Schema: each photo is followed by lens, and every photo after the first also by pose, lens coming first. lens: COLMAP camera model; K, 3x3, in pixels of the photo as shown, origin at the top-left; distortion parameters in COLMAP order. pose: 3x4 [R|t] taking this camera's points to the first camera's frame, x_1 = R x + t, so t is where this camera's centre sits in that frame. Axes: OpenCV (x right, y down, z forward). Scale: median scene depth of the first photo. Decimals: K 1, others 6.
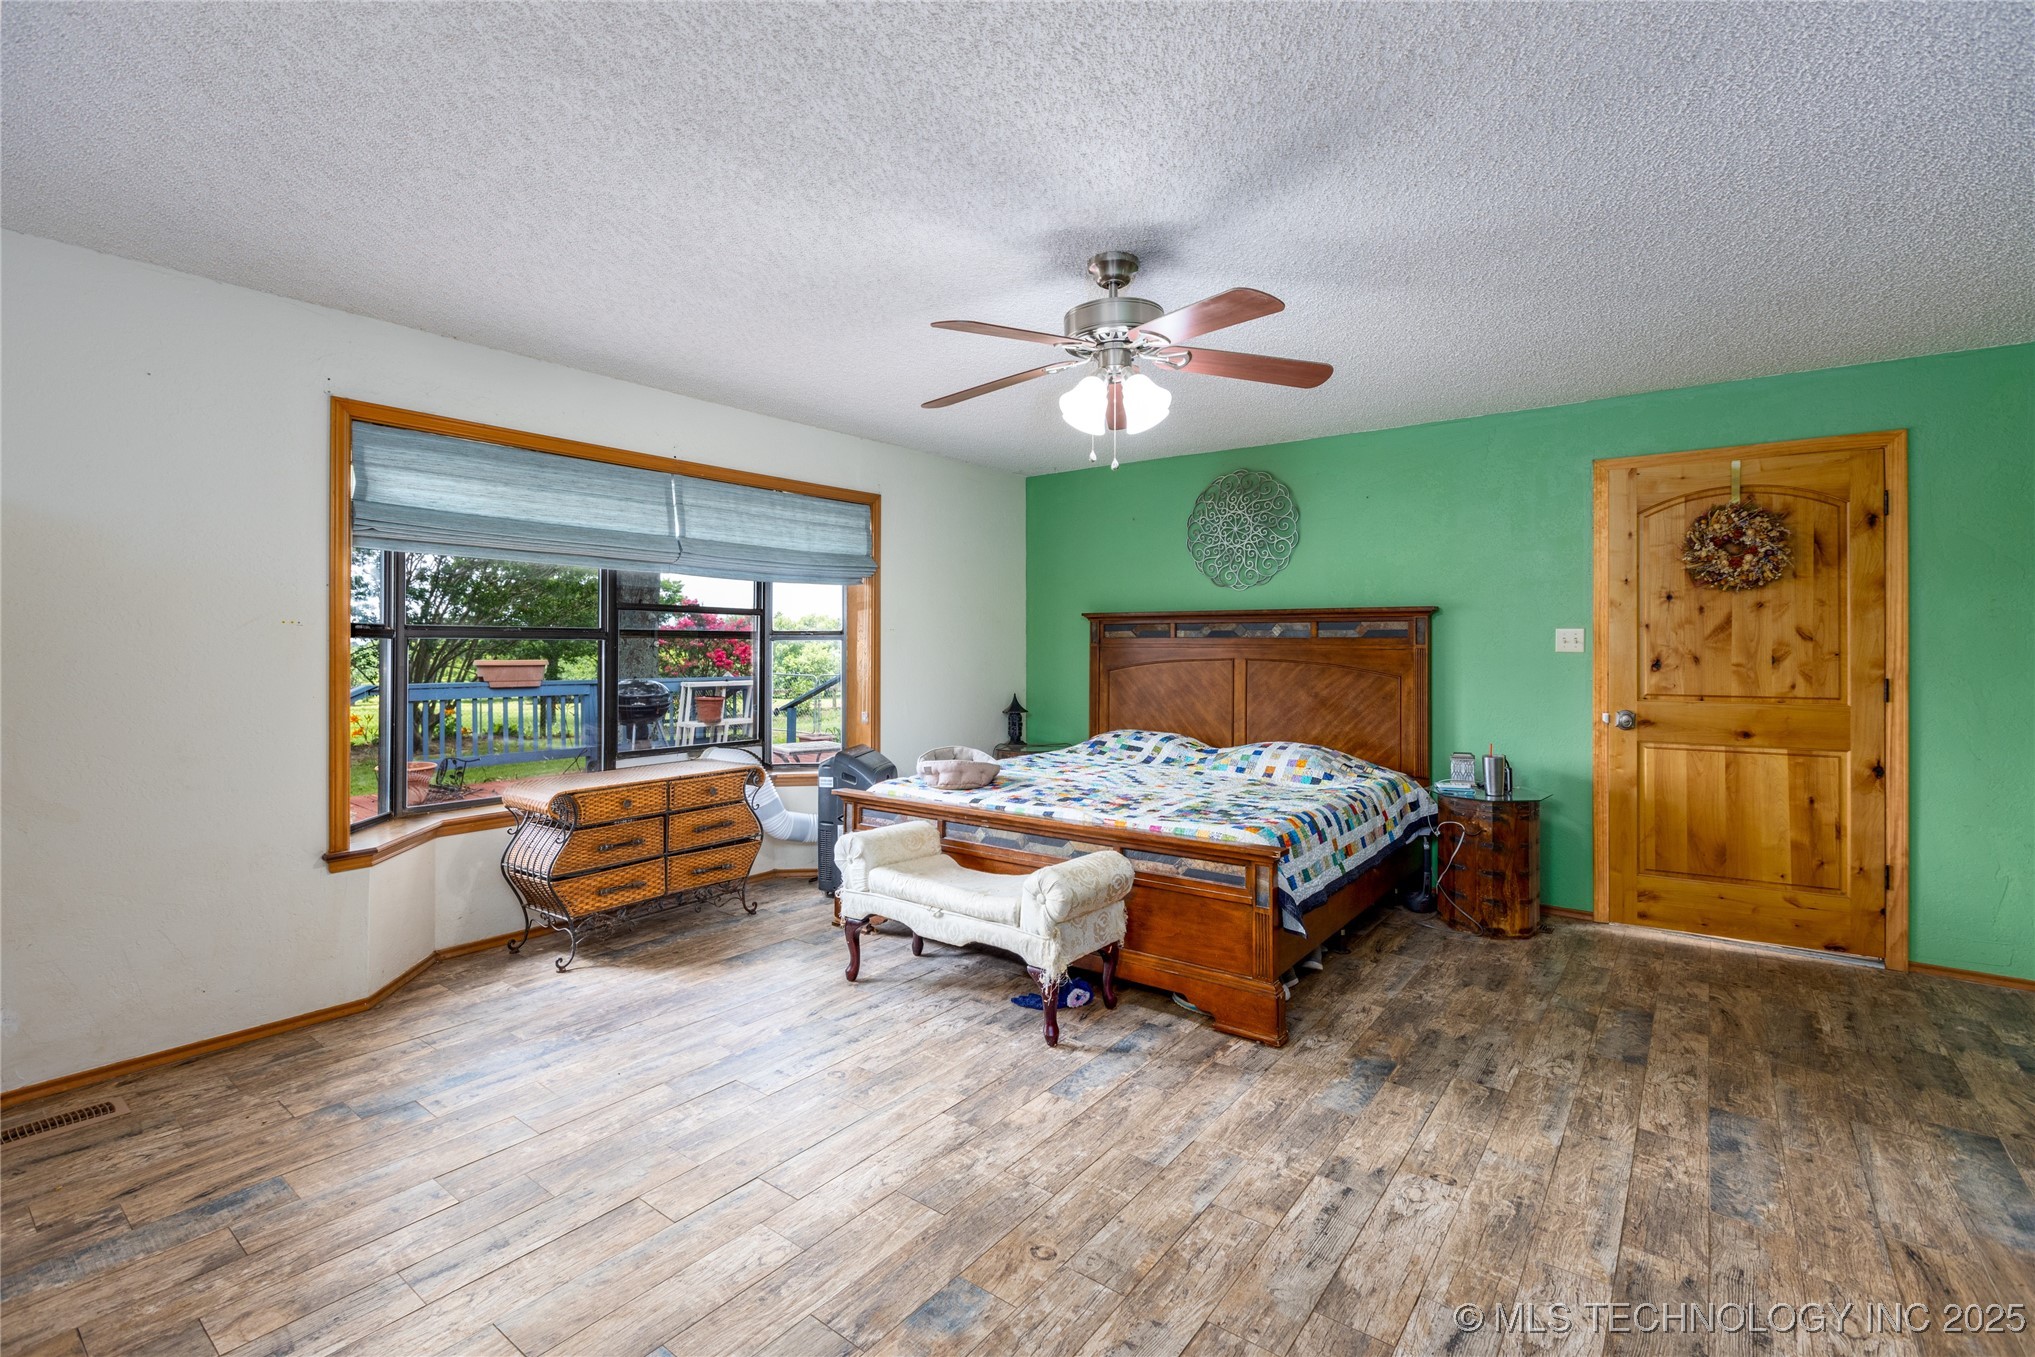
lens RADIAL K [[908.7, 0, 1013.8], [0, 908.7, 655.5], [0, 0, 1]] dist [0.003622, 0.000178]
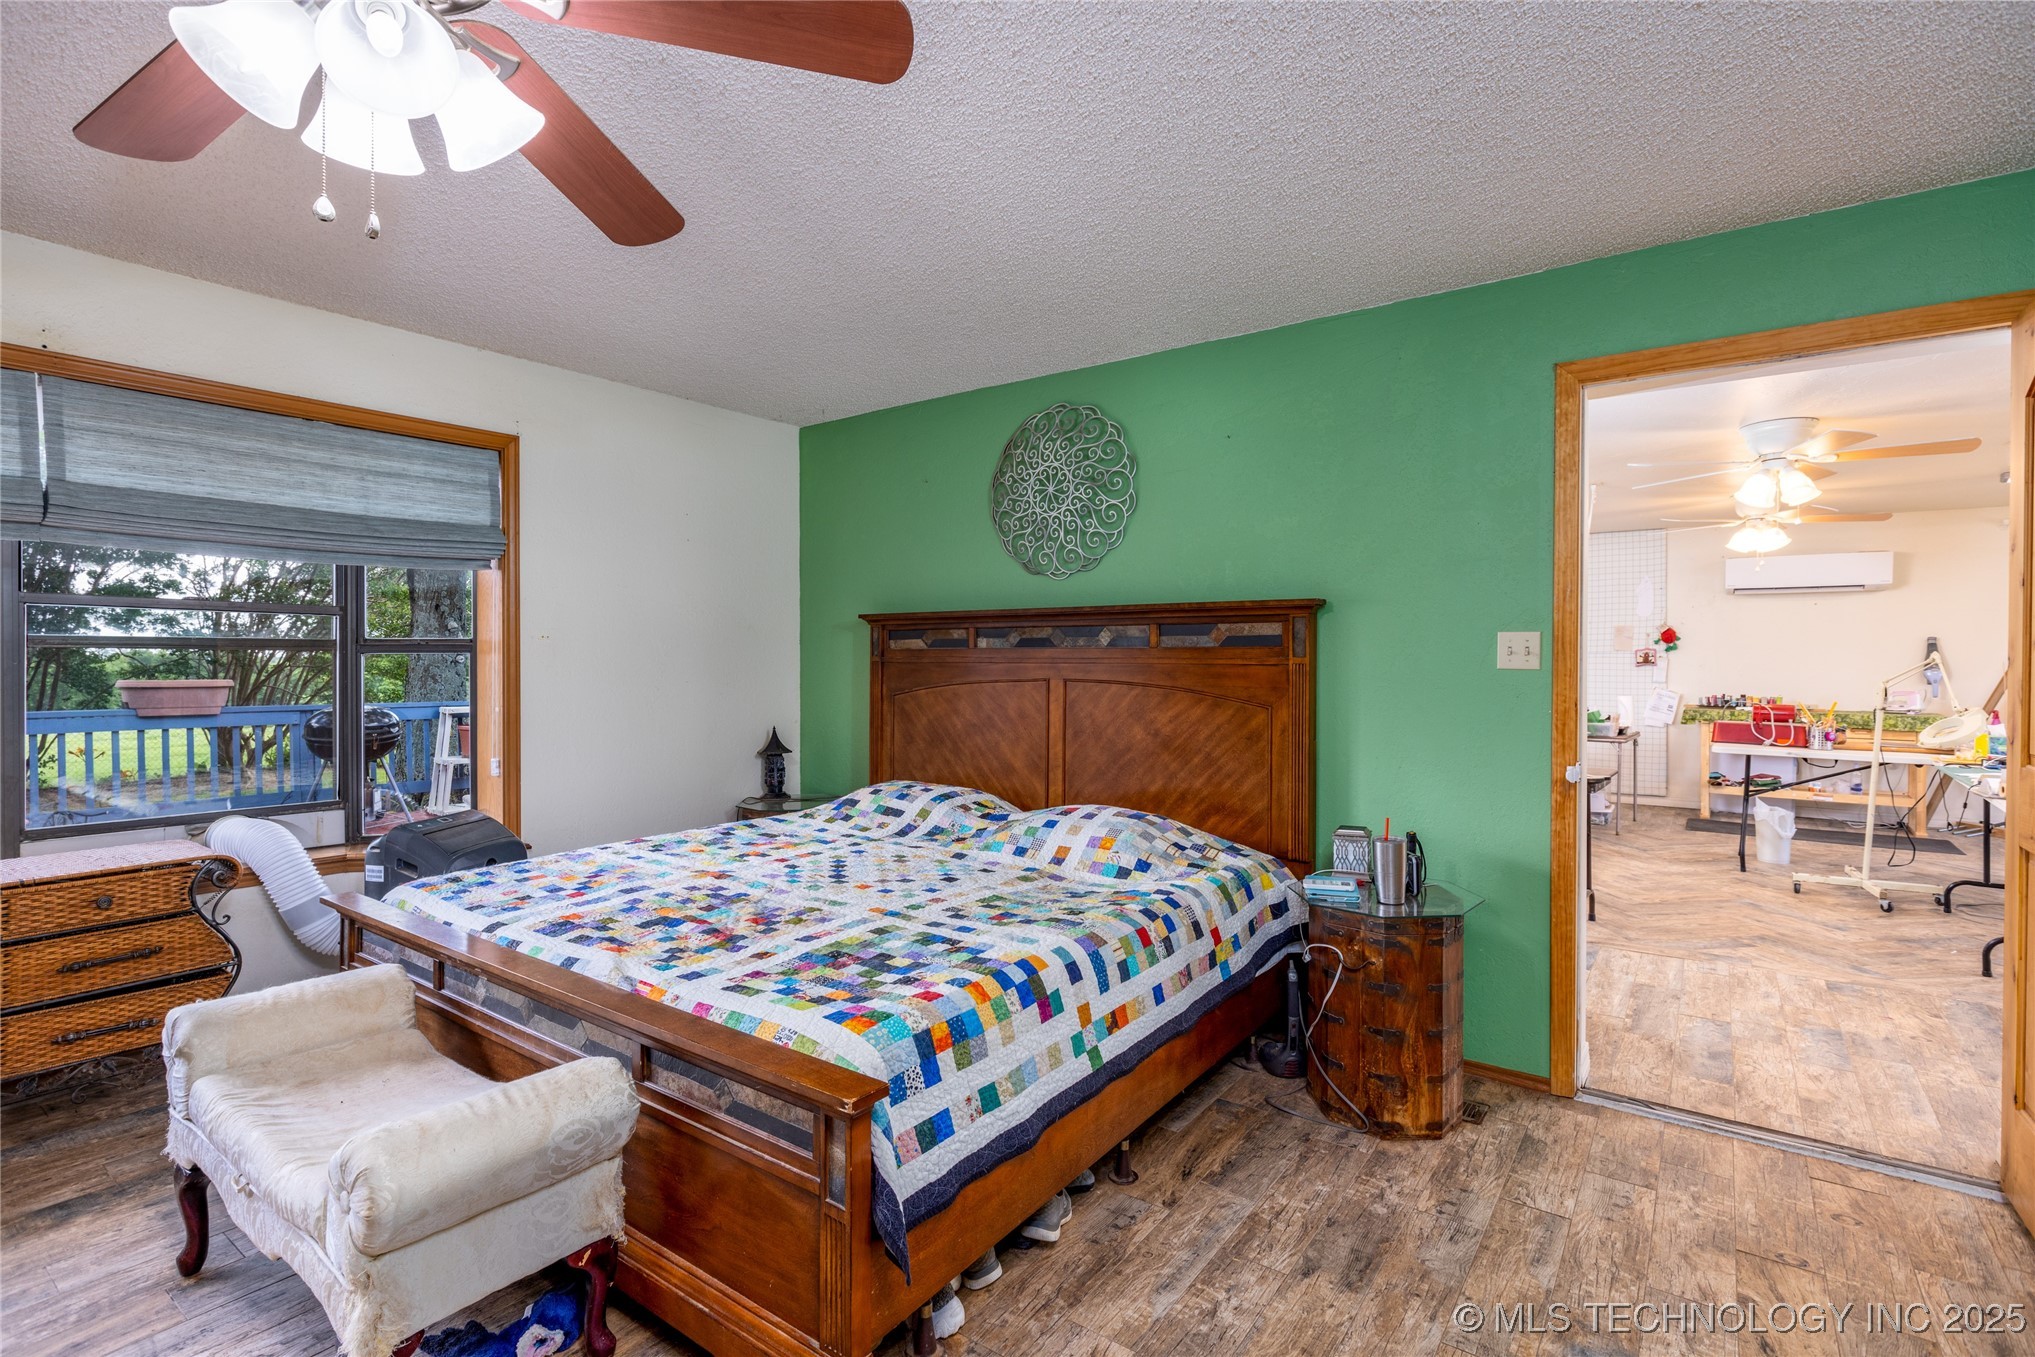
lens RADIAL K [[948.9, 0, 1017.5], [0, 948.9, 678.5], [0, 0, 1]] dist [-0.001980, -0.000143]
pose [[0.999740, -0.001417, 0.022760, 0.236341], [0.001240, 0.999969, 0.007805, -0.002852], [-0.022770, -0.007774, 0.999710, 0.329810]]
